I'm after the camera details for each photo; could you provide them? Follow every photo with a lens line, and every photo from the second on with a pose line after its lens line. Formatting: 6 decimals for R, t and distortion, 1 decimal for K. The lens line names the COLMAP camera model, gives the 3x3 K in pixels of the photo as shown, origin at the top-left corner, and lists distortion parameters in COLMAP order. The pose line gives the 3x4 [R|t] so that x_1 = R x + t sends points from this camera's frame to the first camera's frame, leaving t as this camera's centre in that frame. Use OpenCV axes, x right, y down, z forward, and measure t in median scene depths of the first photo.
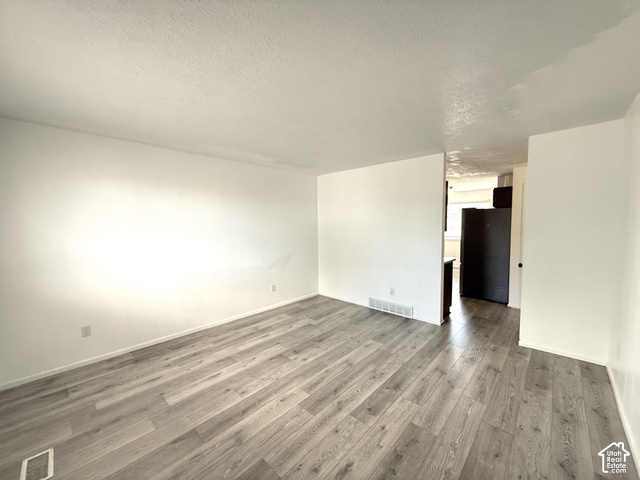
lens RADIAL K [[255.7, 0, 319.8], [0, 255.7, 240.4], [0, 0, 1]] dist [-0.000474, 0.000114]
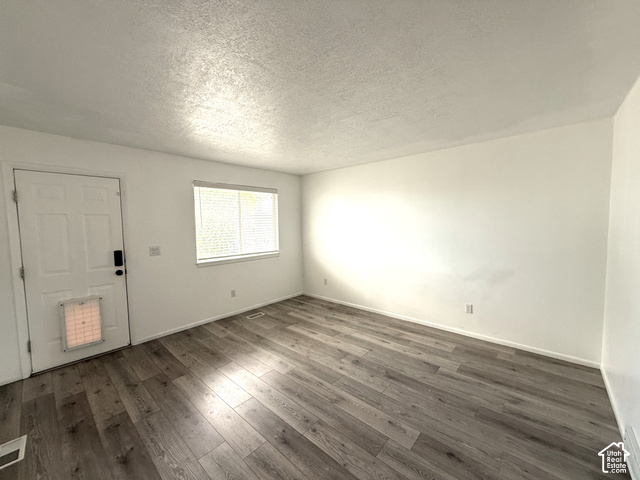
lens RADIAL K [[255.7, 0, 320.9], [0, 255.7, 240.0], [0, 0, 1]] dist [-0.000474, 0.000114]
pose [[0.023650, 0.076605, -0.996781, 0.783383], [-0.048339, 0.995981, 0.075397, -0.067299], [0.998551, 0.046400, 0.027258, 0.814626]]
